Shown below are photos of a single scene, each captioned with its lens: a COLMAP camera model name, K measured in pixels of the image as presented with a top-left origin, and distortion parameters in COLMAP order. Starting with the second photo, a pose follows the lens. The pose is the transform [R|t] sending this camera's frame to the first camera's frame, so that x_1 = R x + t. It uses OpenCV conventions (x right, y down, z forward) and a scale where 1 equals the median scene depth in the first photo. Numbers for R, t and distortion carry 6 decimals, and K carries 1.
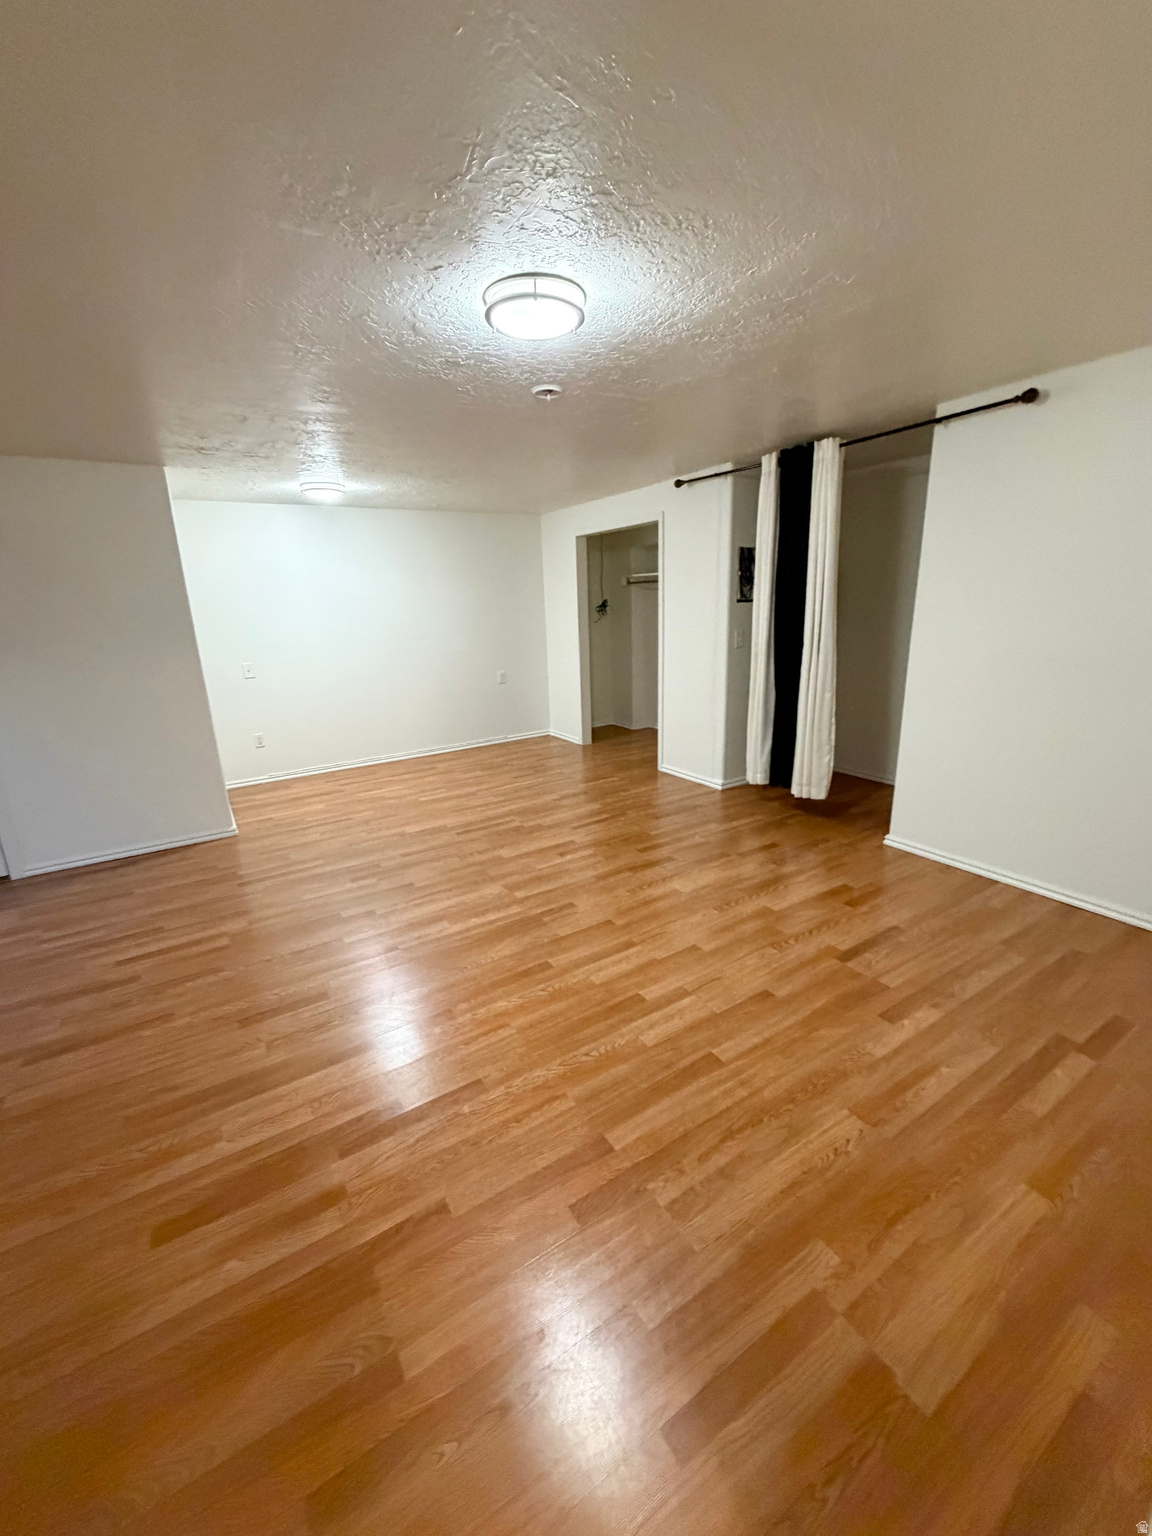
lens RADIAL K [[608.4, 0, 574.2], [0, 608.4, 764.4], [0, 0, 1]] dist [0.001440, 0.000523]
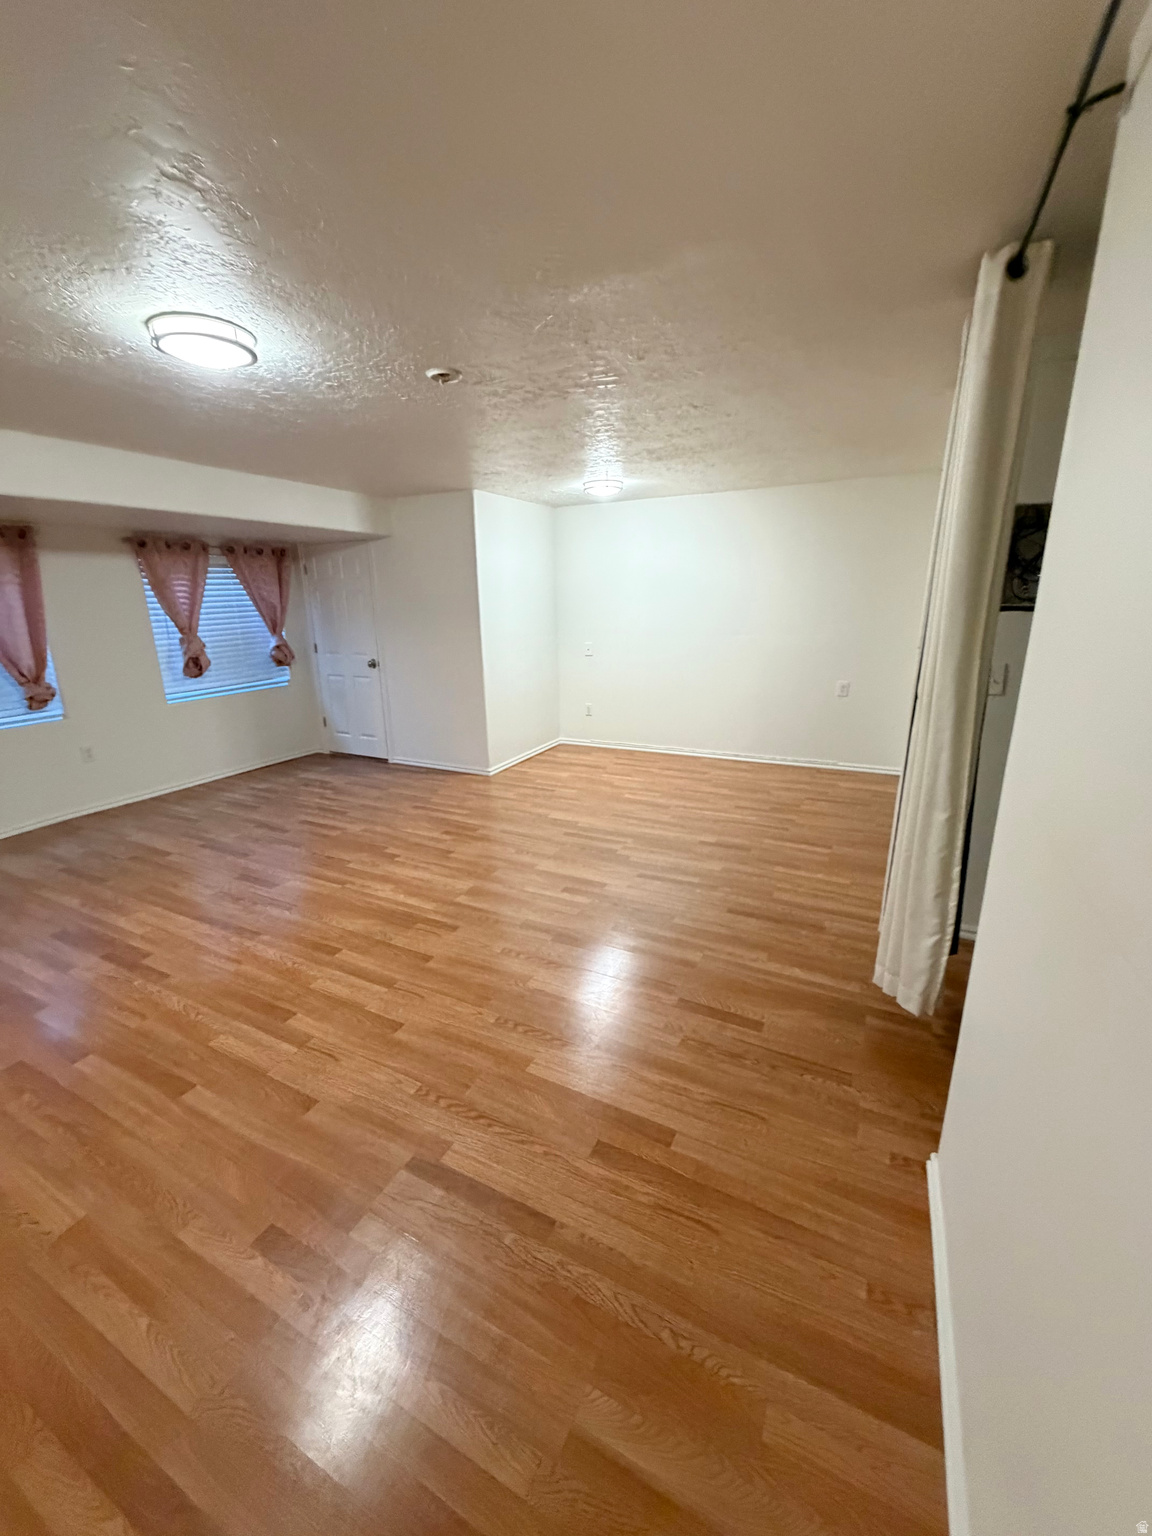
lens RADIAL K [[608.4, 0, 577.2], [0, 608.4, 765.8], [0, 0, 1]] dist [0.001440, 0.000523]
pose [[0.518642, 0.252383, -0.816892, 1.094451], [-0.220597, 0.962591, 0.157342, -0.277036], [0.826043, 0.098600, 0.554915, 0.829261]]
